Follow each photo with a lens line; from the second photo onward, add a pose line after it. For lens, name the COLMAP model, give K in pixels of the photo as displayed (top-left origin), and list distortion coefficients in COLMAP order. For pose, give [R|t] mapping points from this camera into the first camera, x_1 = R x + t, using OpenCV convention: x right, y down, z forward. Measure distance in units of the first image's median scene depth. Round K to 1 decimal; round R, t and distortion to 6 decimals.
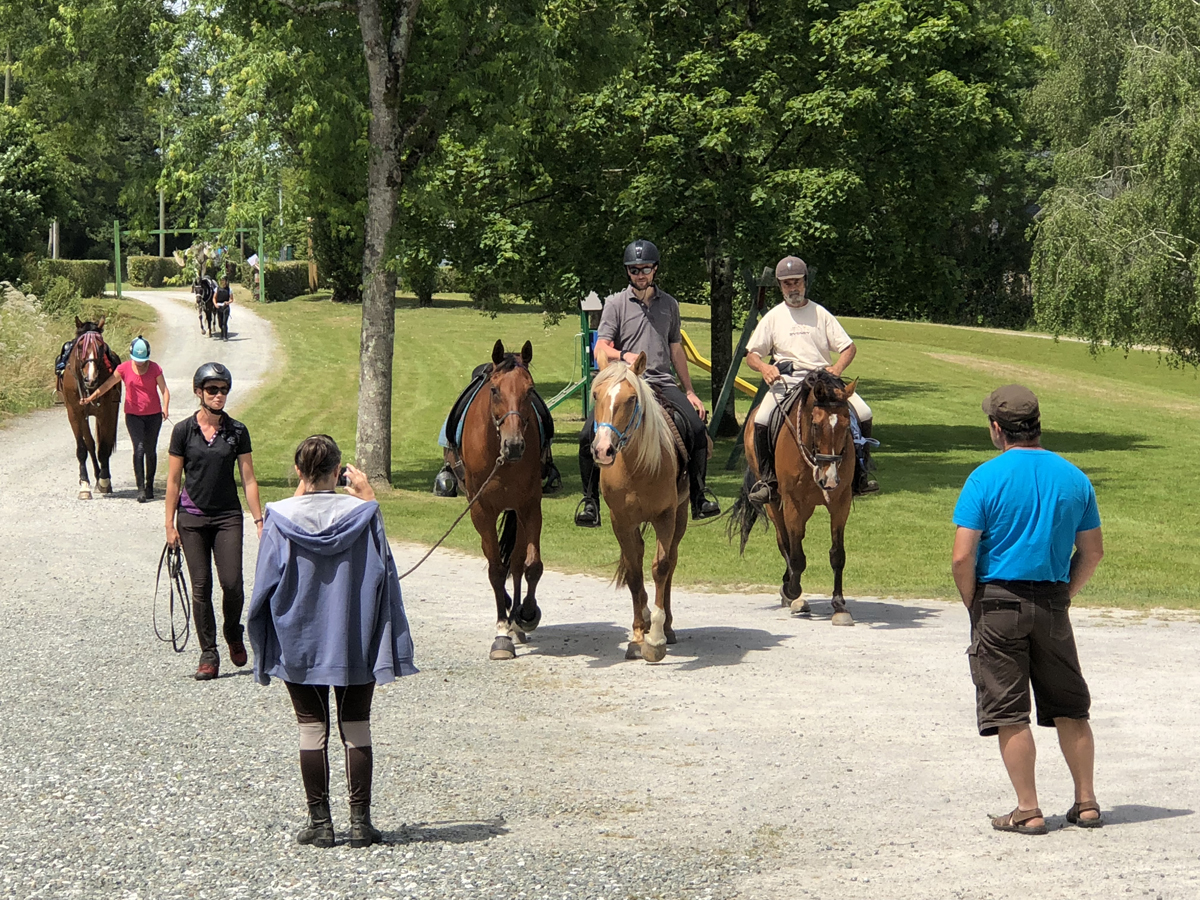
lens RADIAL K [[3316.3, 0, 599.4], [0, 3316.3, 452.2], [0, 0, 1]] dist [0.019399, 0.000000]
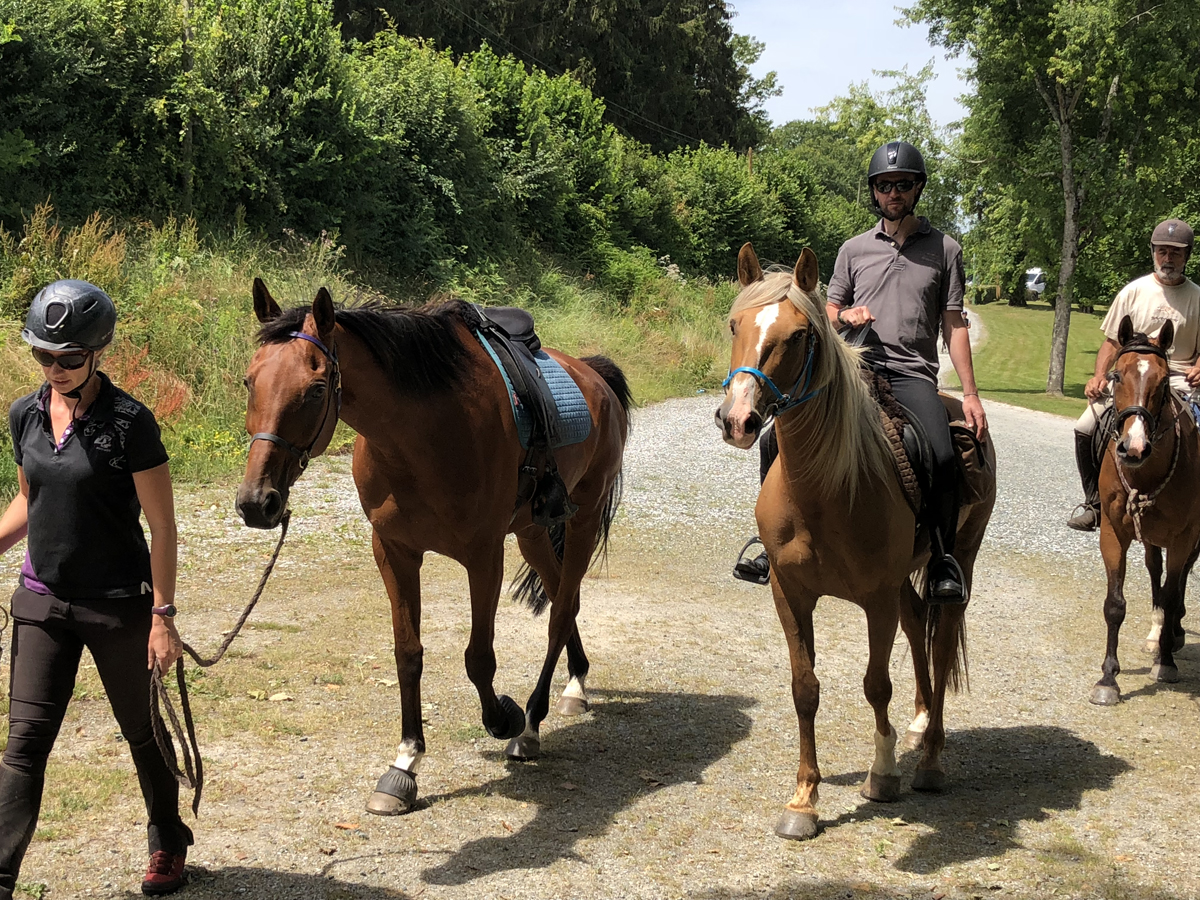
lens RADIAL K [[1637.5, 0, 600.9], [0, 1637.5, 450.7], [0, 0, 1]] dist [0.014909, 0.000000]
pose [[0.952448, 0.066667, -0.297318, -0.014428], [-0.052399, 0.997071, 0.055713, 0.001319], [0.300162, -0.037485, 0.953152, -0.063149]]
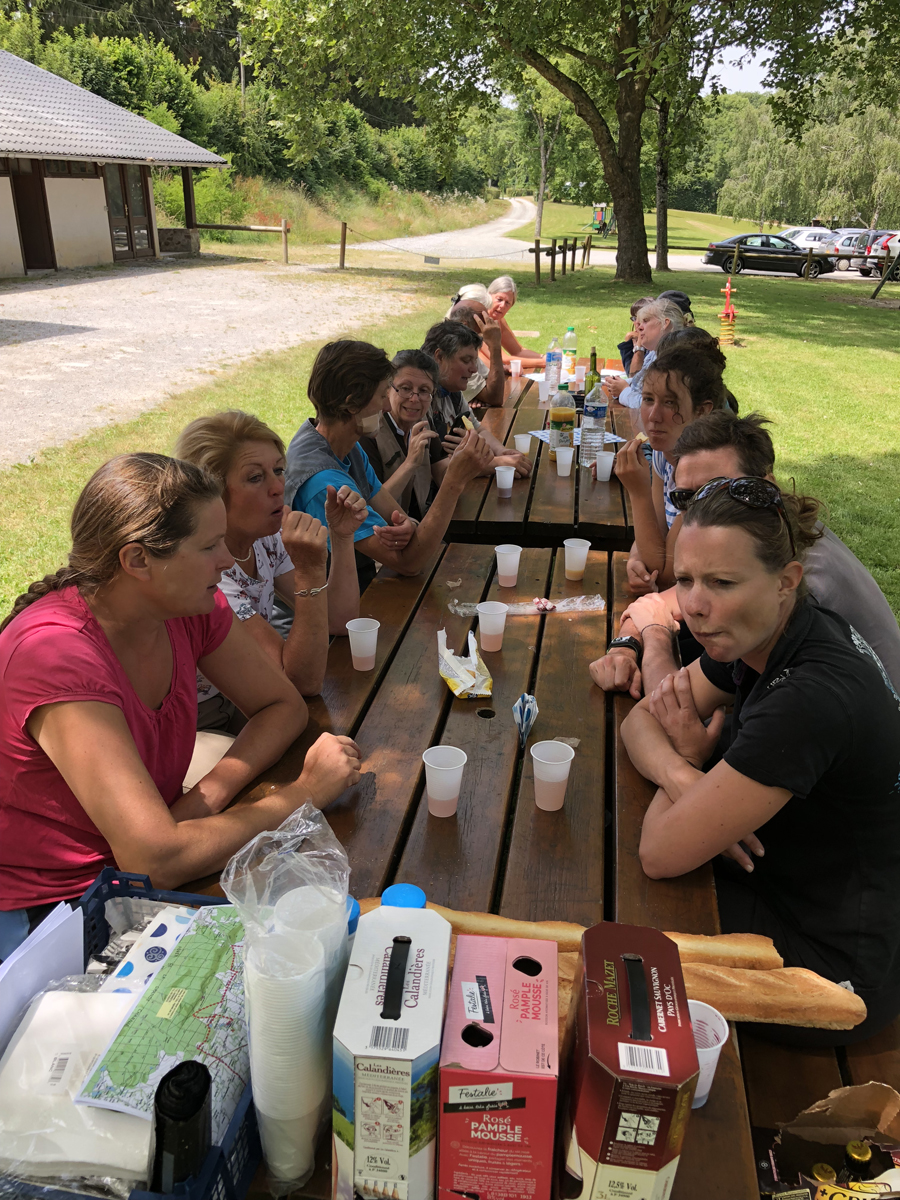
lens RADIAL K [[988.4, 0, 453.2], [0, 988.4, 594.3], [0, 0, 1]] dist [-0.006540, 0.014541]
pose [[0.980076, 0.103313, -0.169642, 0.075032], [-0.041936, 0.942459, 0.331682, 0.016631], [0.194147, -0.317959, 0.928013, -0.436257]]
